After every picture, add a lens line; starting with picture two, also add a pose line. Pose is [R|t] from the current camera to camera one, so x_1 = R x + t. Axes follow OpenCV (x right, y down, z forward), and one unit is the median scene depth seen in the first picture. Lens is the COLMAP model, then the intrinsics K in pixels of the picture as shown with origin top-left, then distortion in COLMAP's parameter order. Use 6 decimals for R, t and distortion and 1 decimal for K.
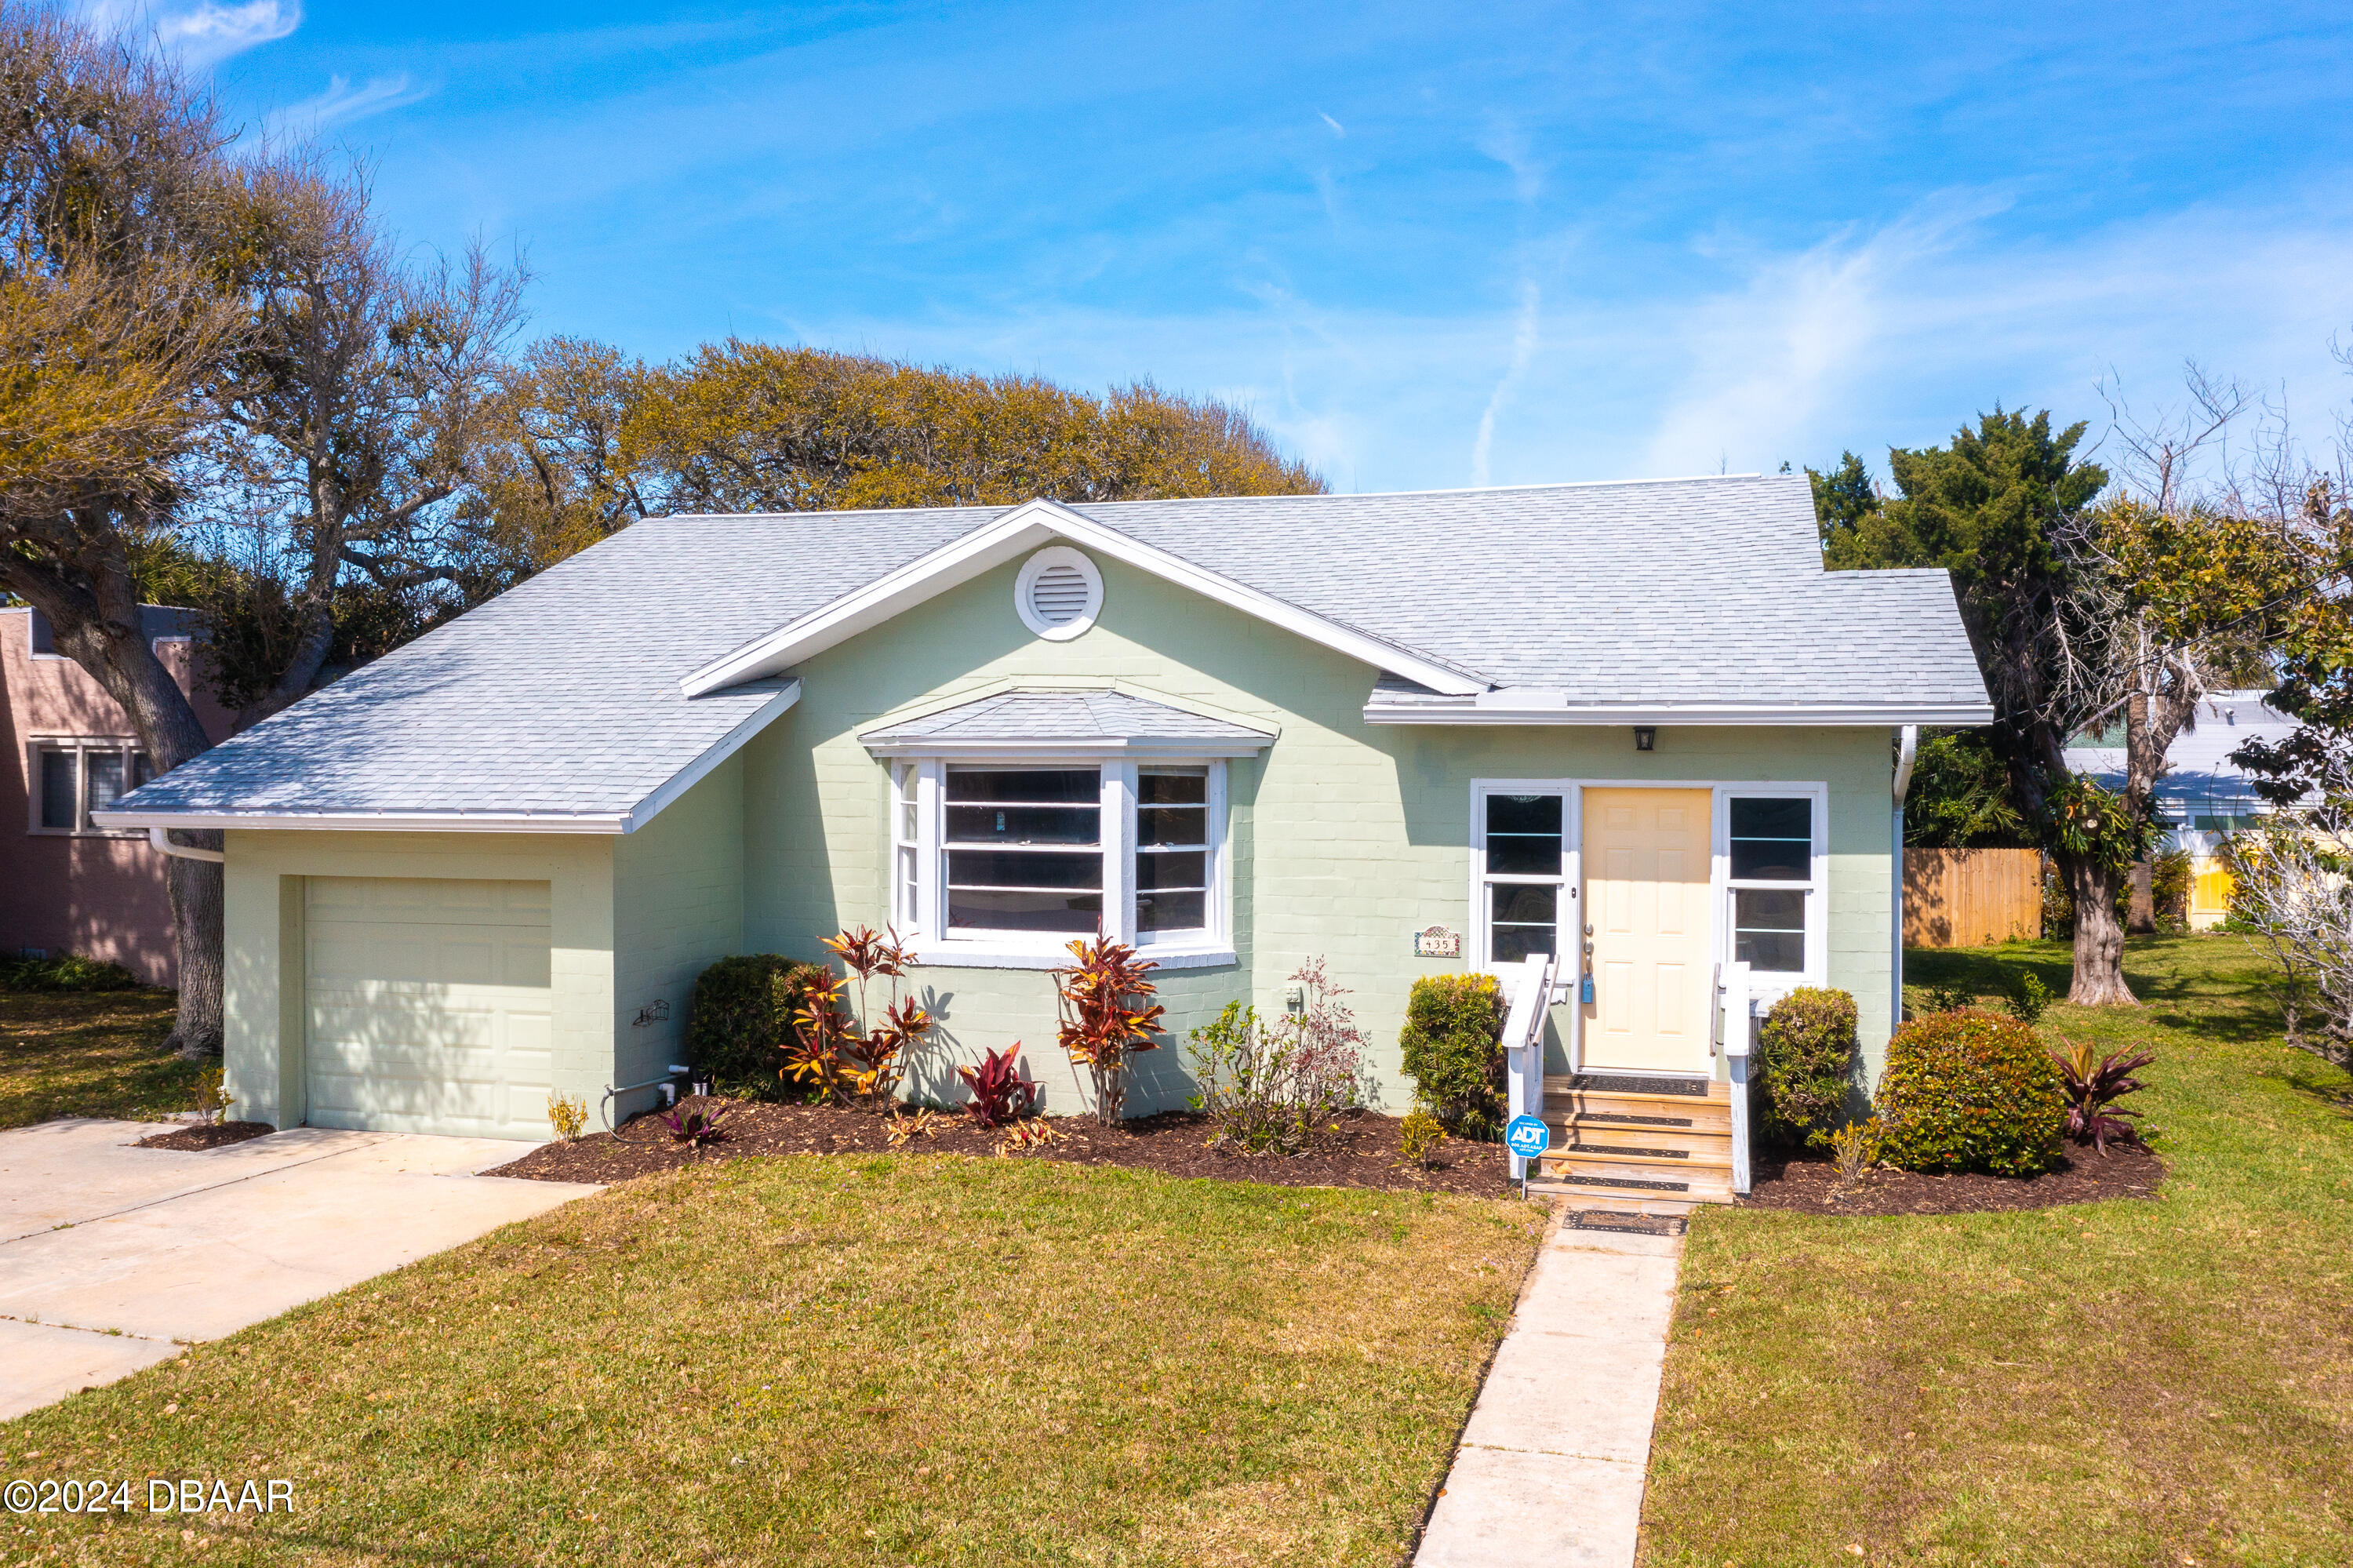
lens RADIAL K [[1888.4, 0, 1176.5], [0, 1888.4, 784.0], [0, 0, 1]] dist [-0.026610, 0.055492]
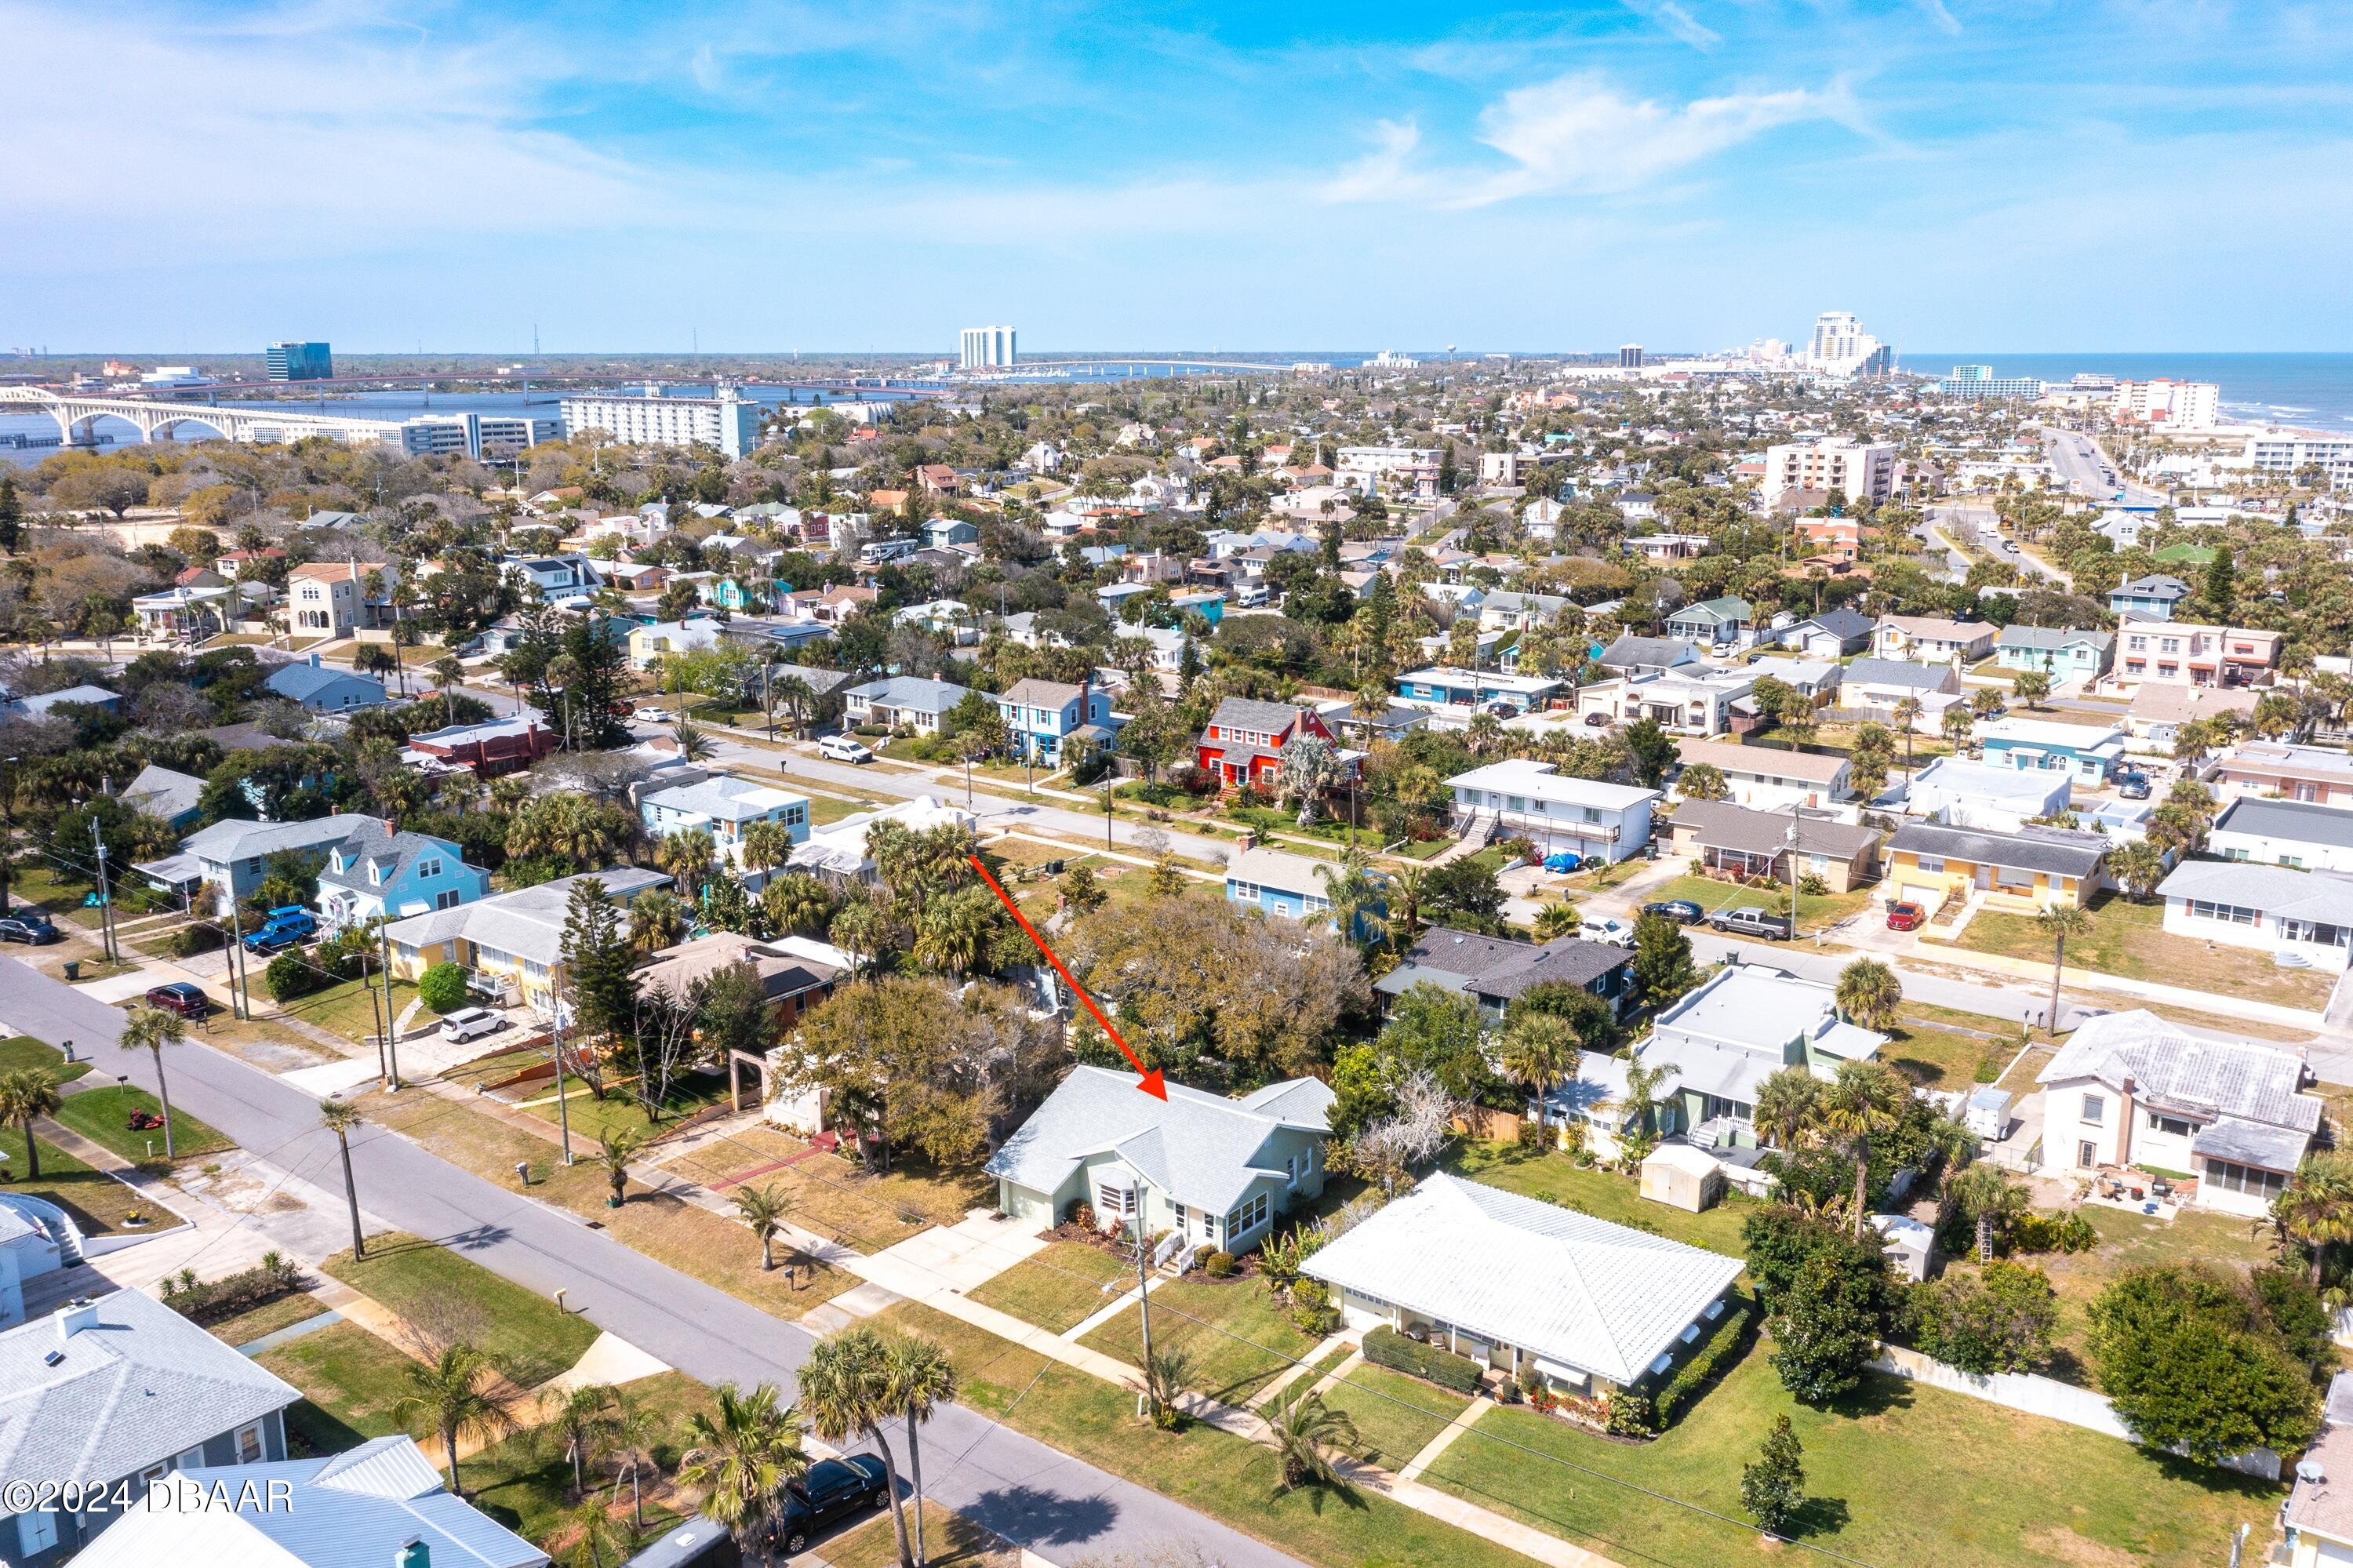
lens RADIAL K [[1903.2, 0, 1176.5], [0, 1903.2, 784.0], [0, 0, 1]] dist [-0.024193, 0.074565]
pose [[0.932847, 0.073974, -0.352597, 2.298031], [0.005838, 0.975461, 0.220094, -2.757402], [0.360226, -0.207372, 0.909524, -4.515181]]
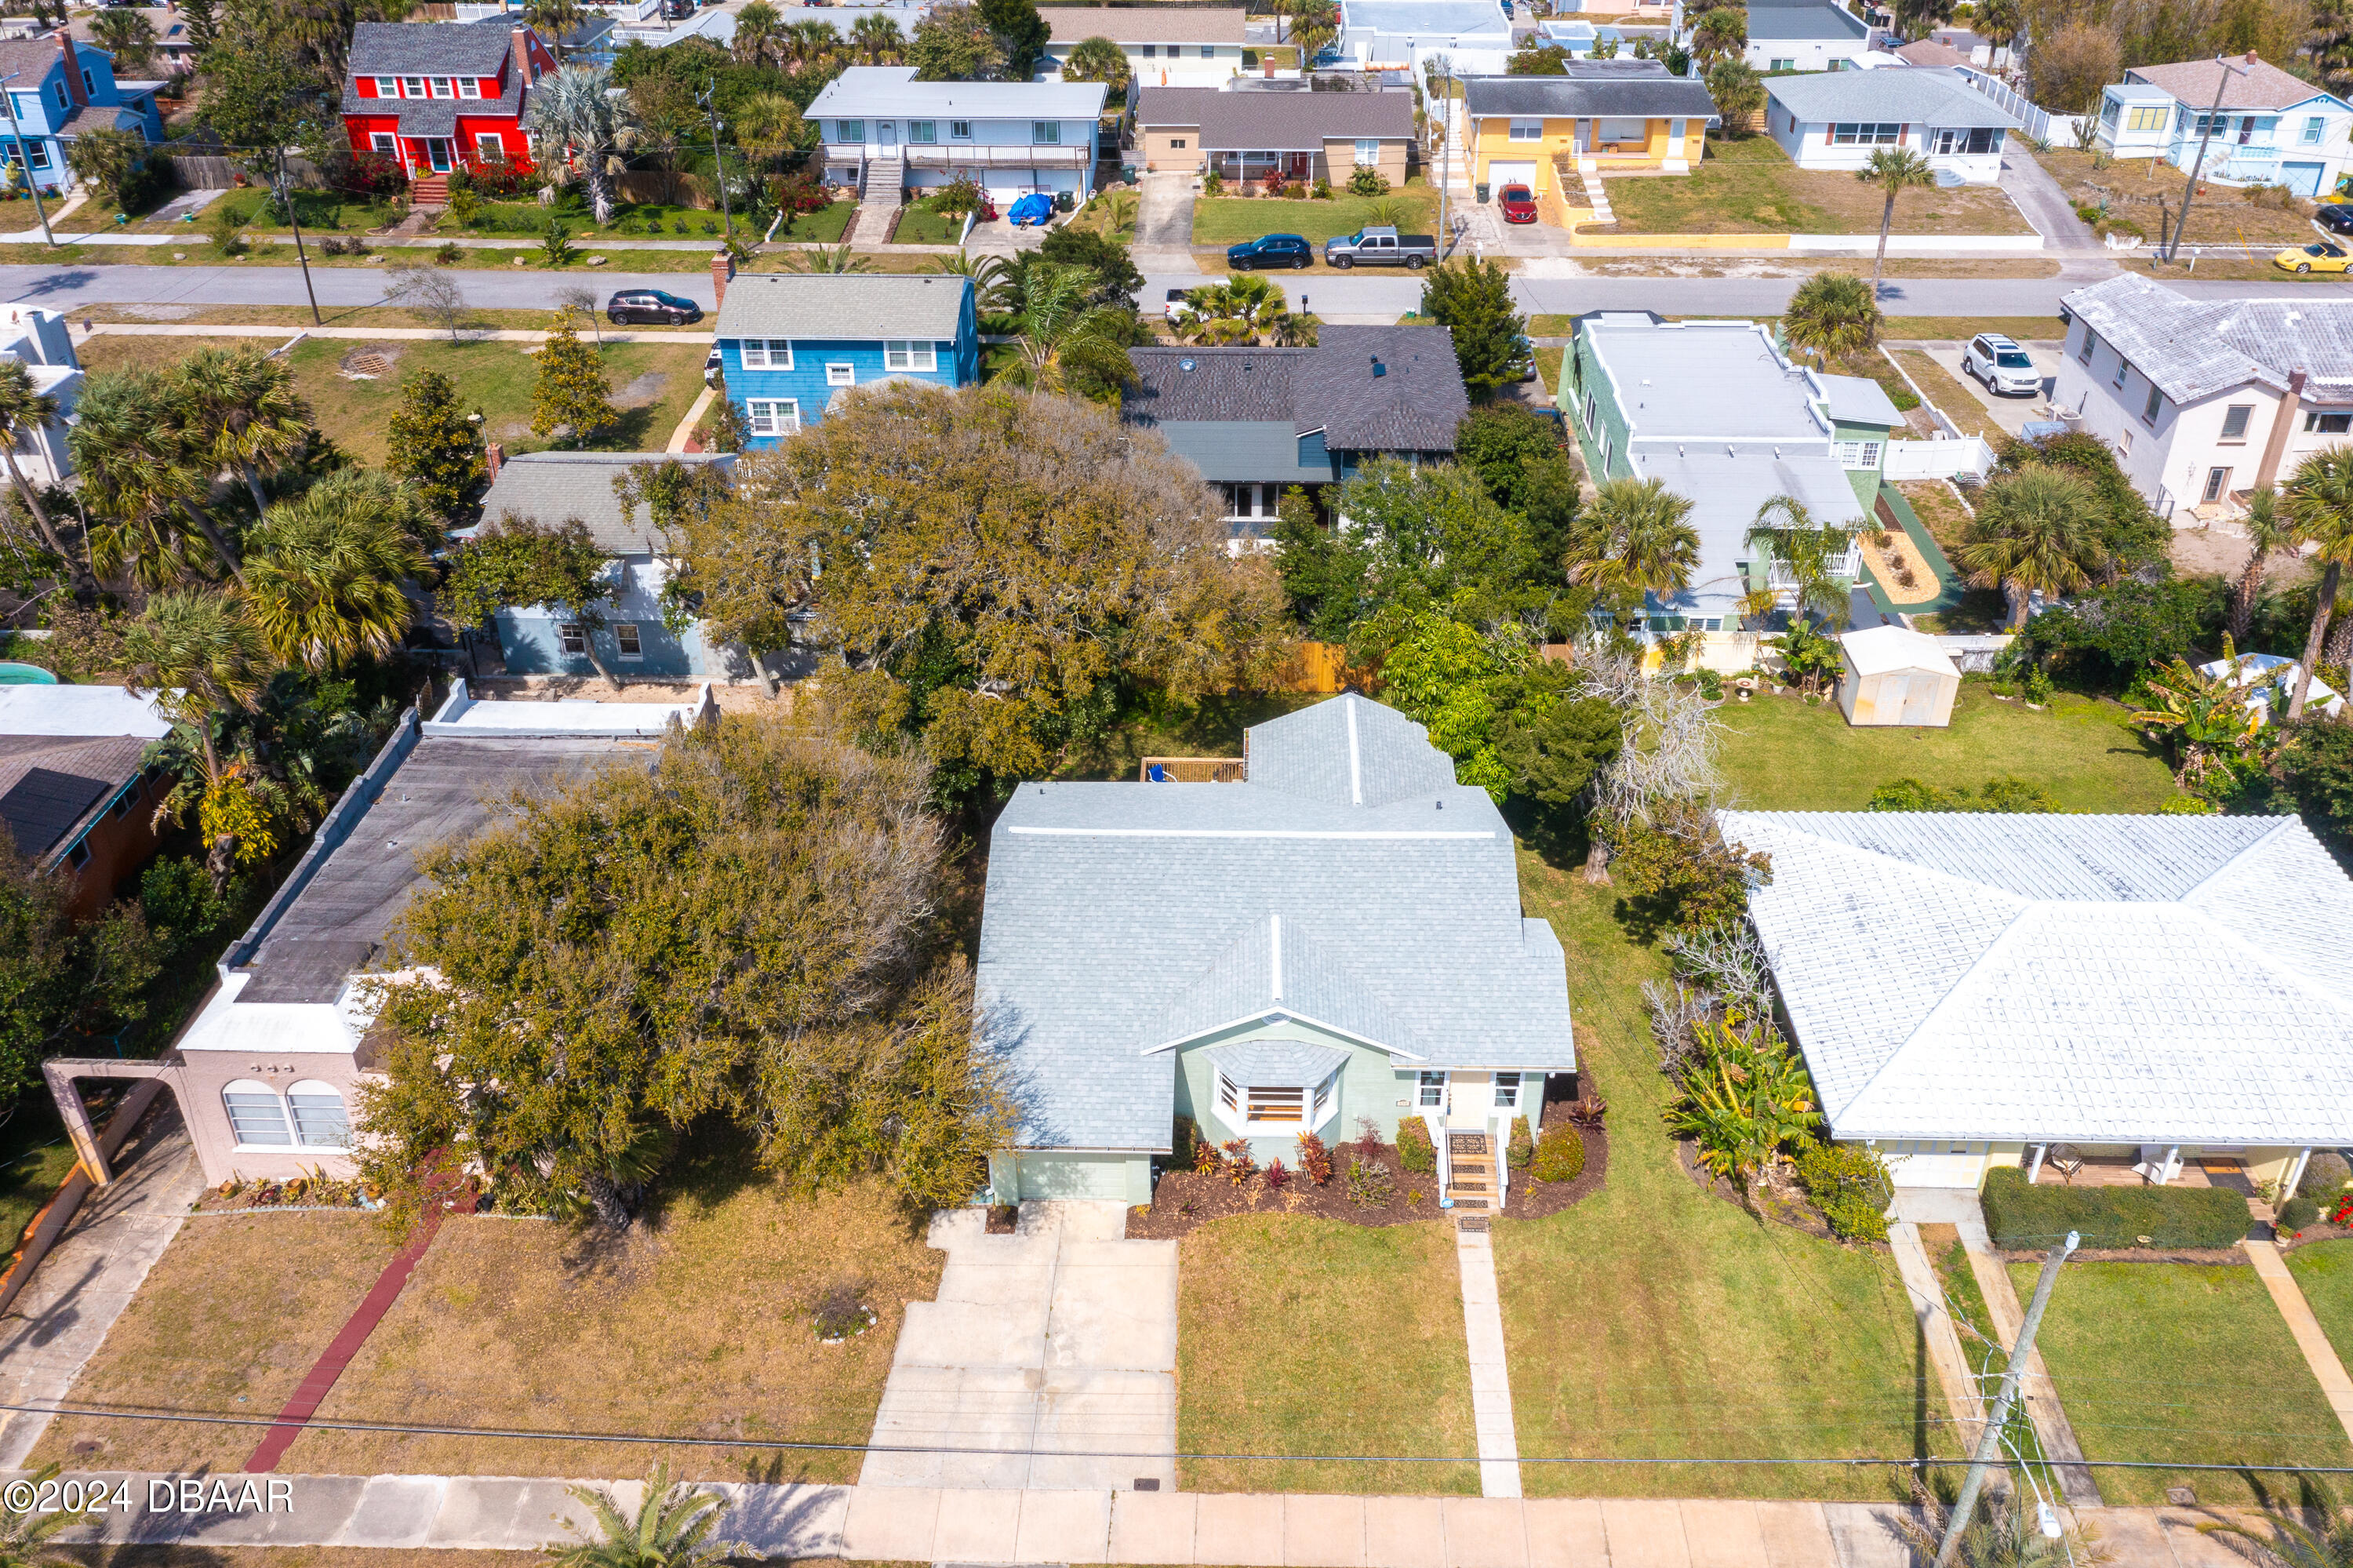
lens RADIAL K [[1868.2, 0, 1211.8], [0, 1868.2, 719.3], [0, 0, 1]] dist [-0.009529, 0.021343]
pose [[0.962690, -0.144928, 0.228525, -0.765464], [0.004235, 0.852458, 0.522779, -2.029243], [-0.270573, -0.502306, 0.821266, -1.111332]]
